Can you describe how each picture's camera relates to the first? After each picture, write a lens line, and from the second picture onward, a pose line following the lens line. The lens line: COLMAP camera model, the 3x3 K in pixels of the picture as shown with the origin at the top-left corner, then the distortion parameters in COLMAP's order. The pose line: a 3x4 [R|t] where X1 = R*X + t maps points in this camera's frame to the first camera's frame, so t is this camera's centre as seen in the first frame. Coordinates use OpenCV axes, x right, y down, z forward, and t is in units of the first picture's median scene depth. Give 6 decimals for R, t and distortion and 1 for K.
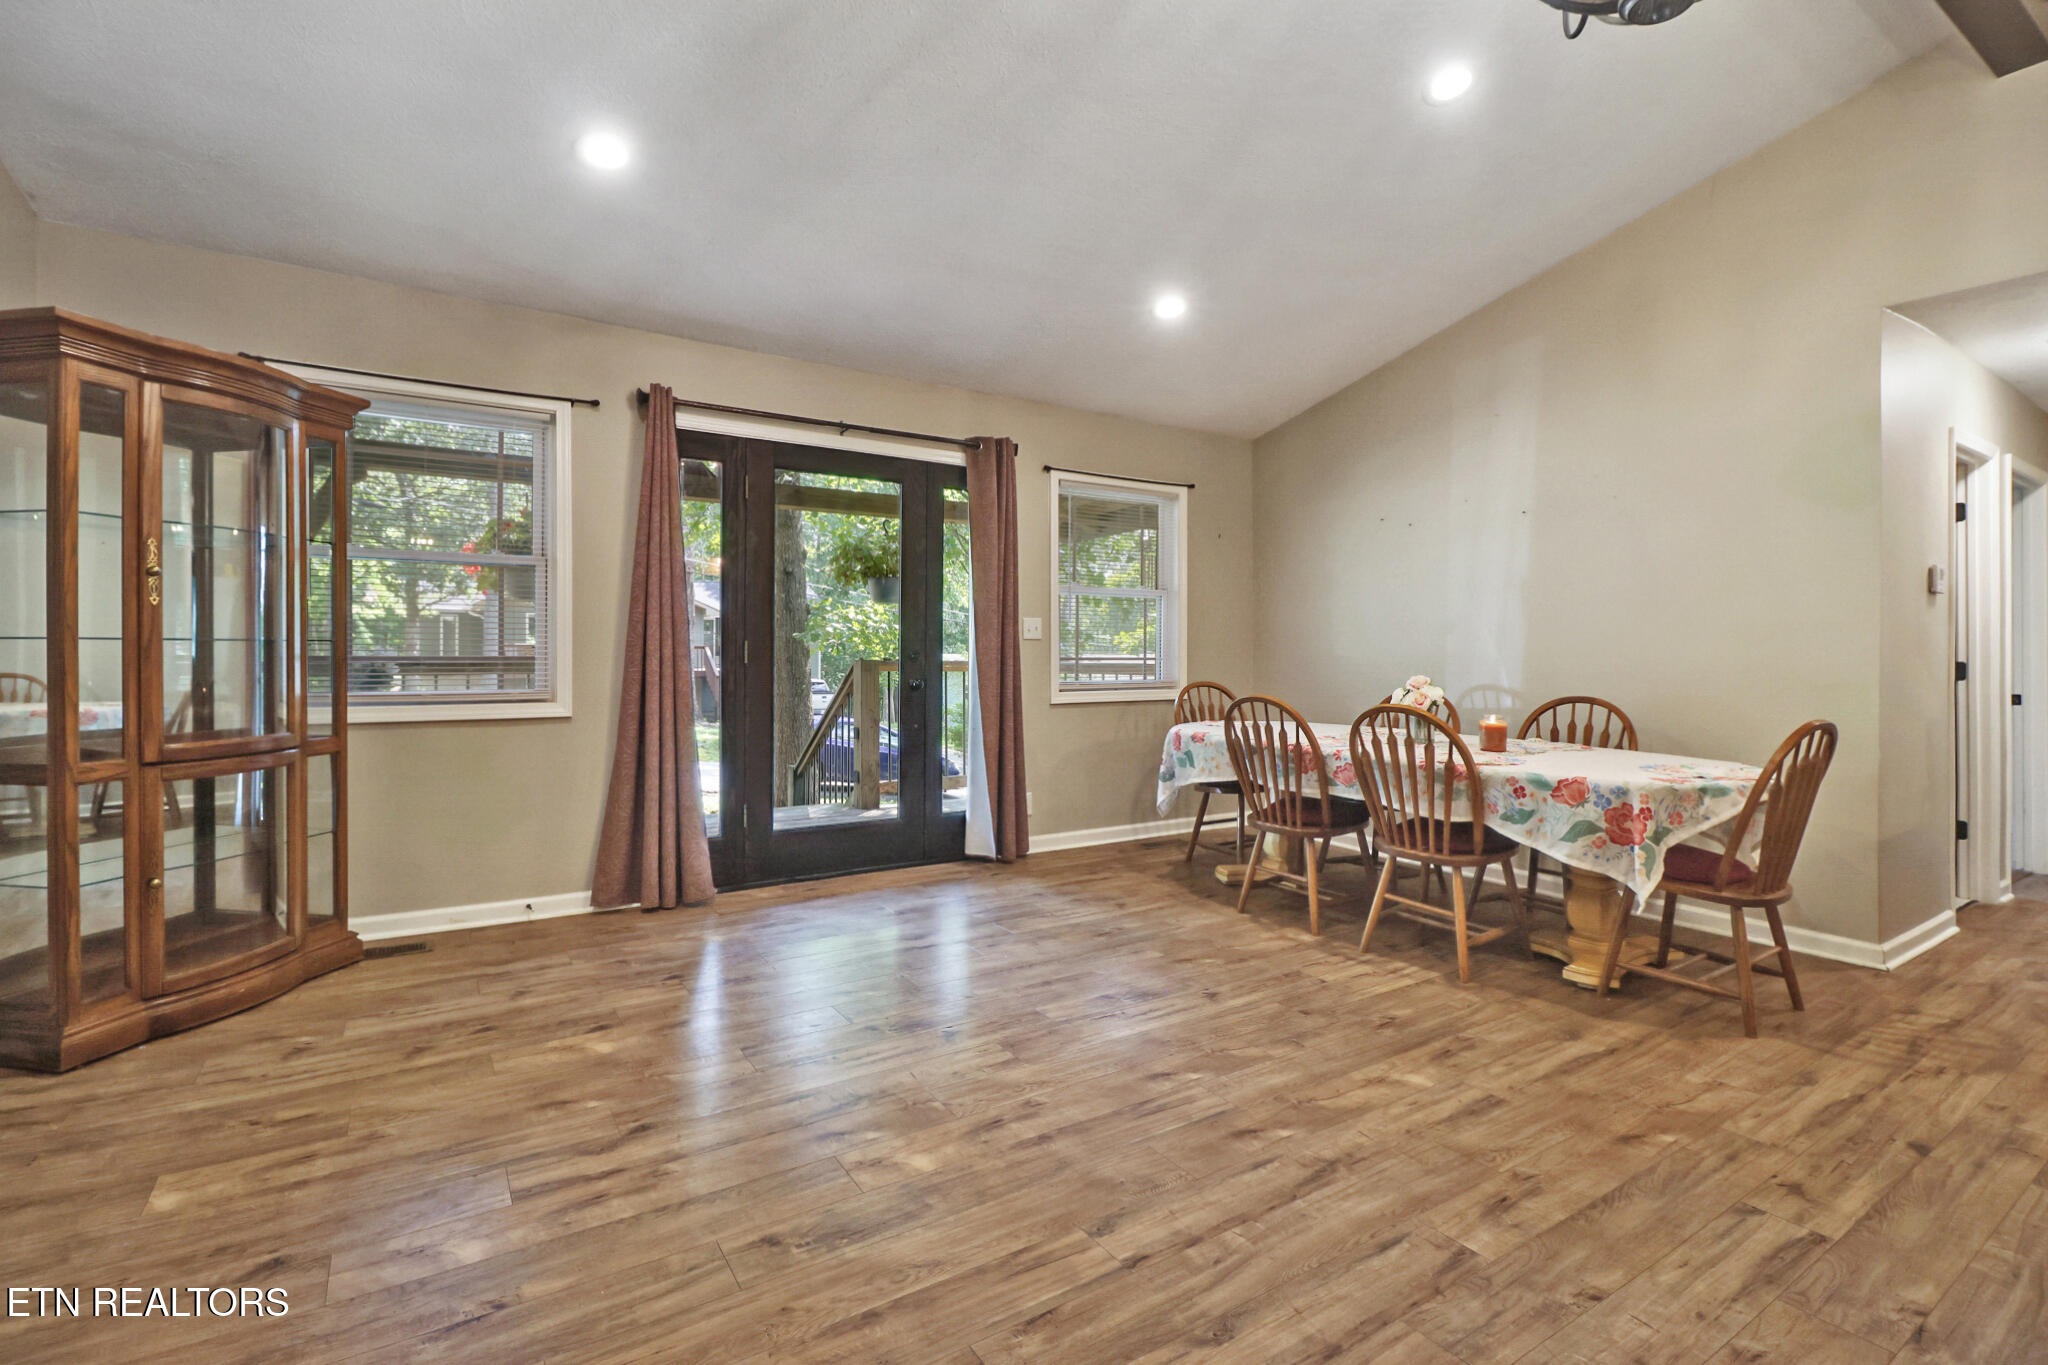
lens RADIAL K [[953.6, 0, 1048.6], [0, 953.6, 654.0], [0, 0, 1]] dist [0.008344, -0.010171]
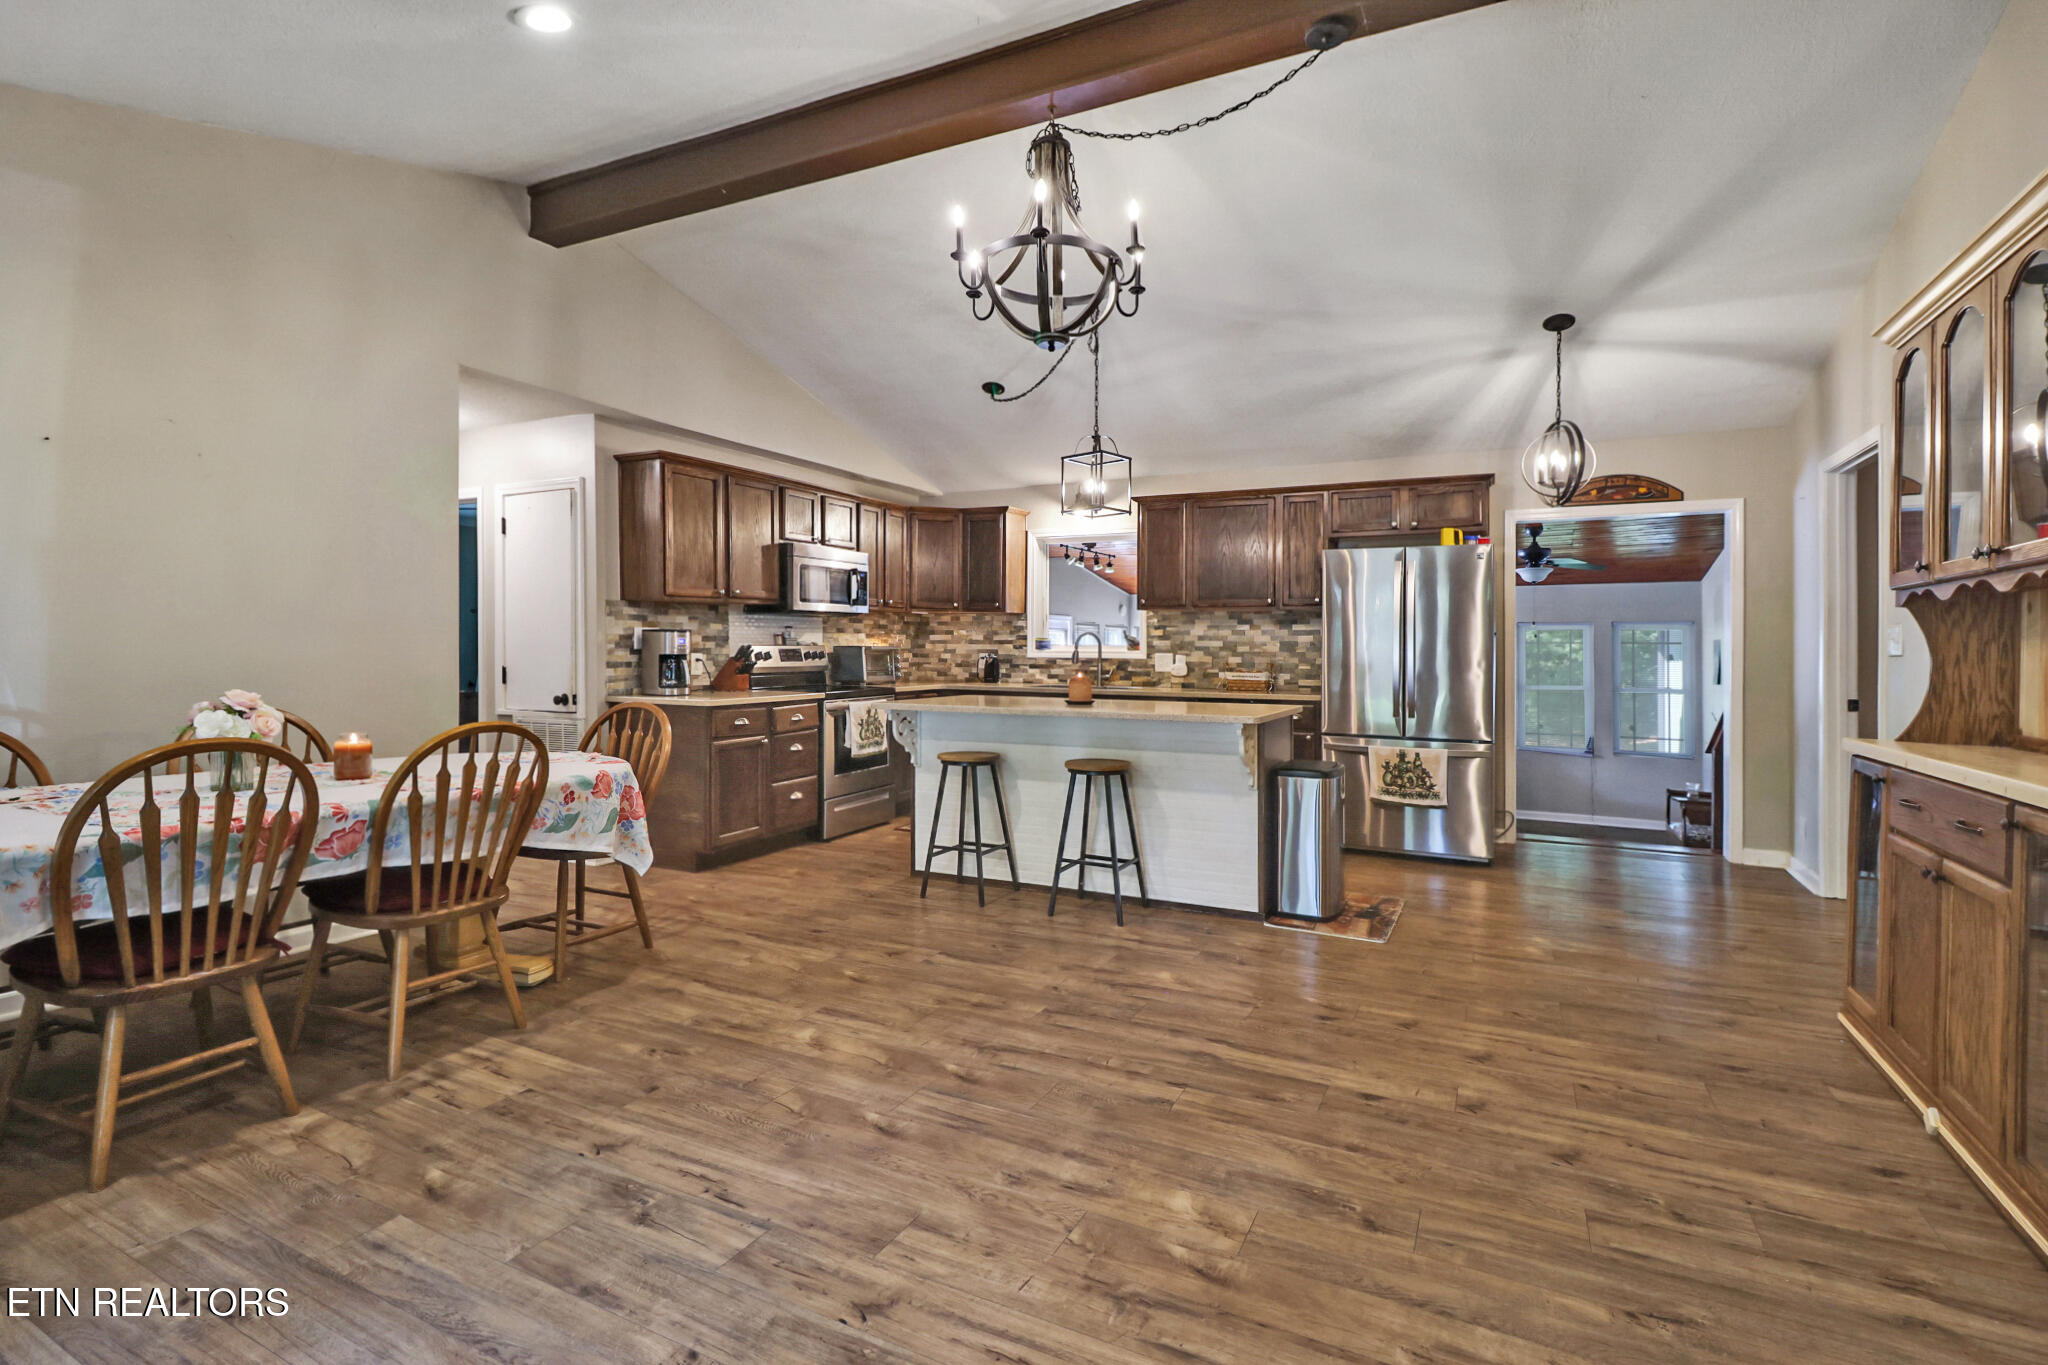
lens RADIAL K [[953.6, 0, 1028.2], [0, 953.6, 641.4], [0, 0, 1]] dist [0.008344, -0.010171]
pose [[-0.488396, -0.001463, 0.872621, -0.762019], [-0.009322, 0.999950, -0.003541, -0.022307], [-0.872572, -0.009864, -0.488386, 1.370648]]
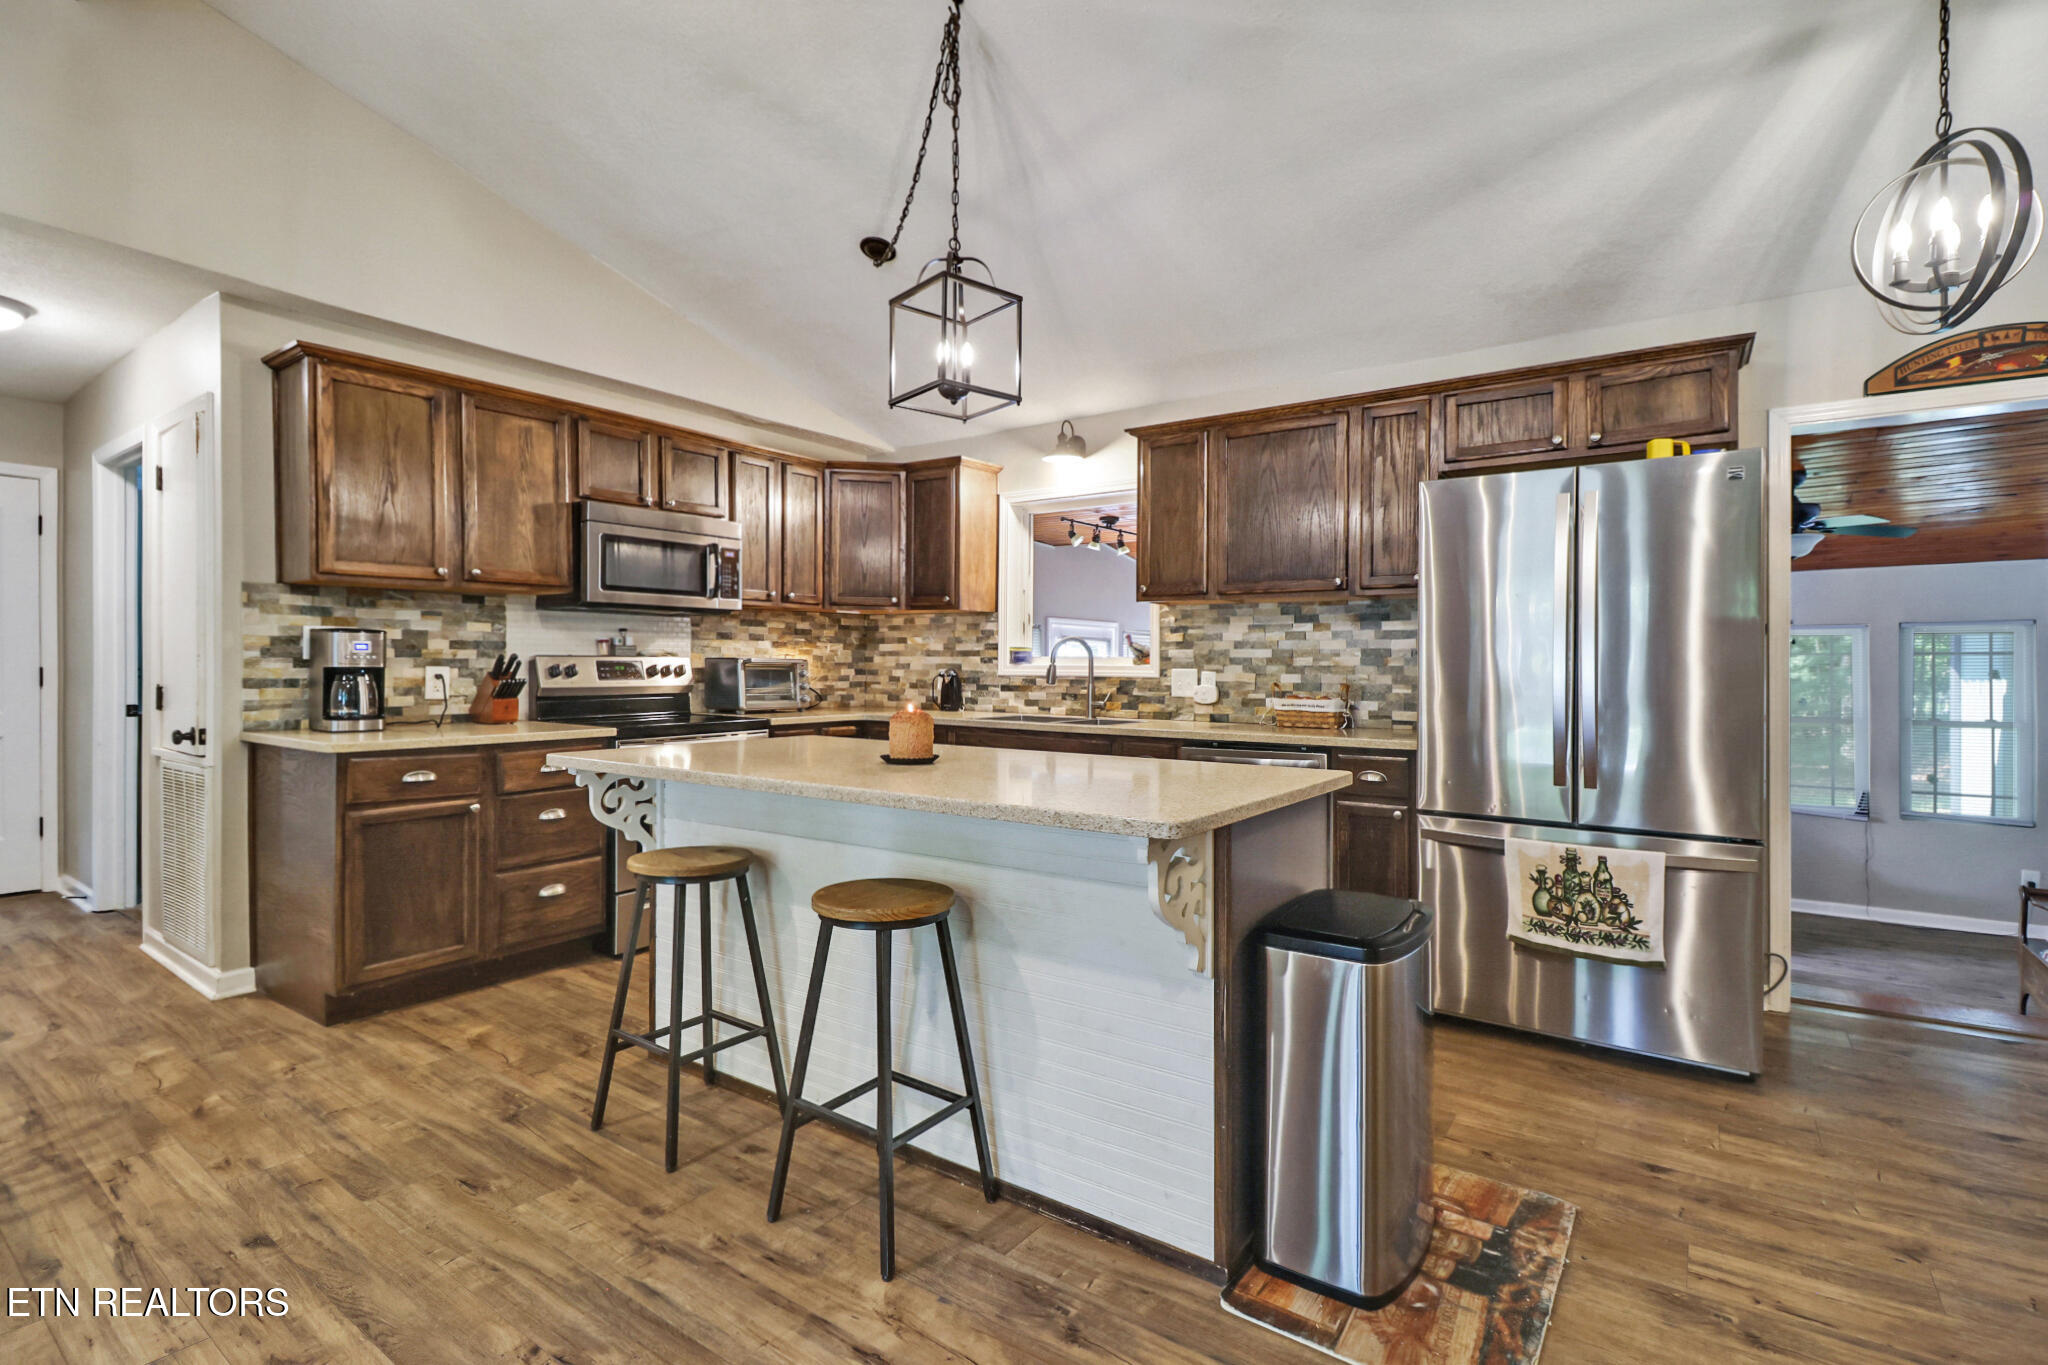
lens RADIAL K [[953.6, 0, 1029.3], [0, 953.6, 658.3], [0, 0, 1]] dist [0.008344, -0.010171]
pose [[-0.356196, 0.000567, 0.934411, -0.123186], [-0.009796, 0.999943, -0.004341, -0.010019], [-0.934360, -0.010699, -0.356170, 0.584852]]
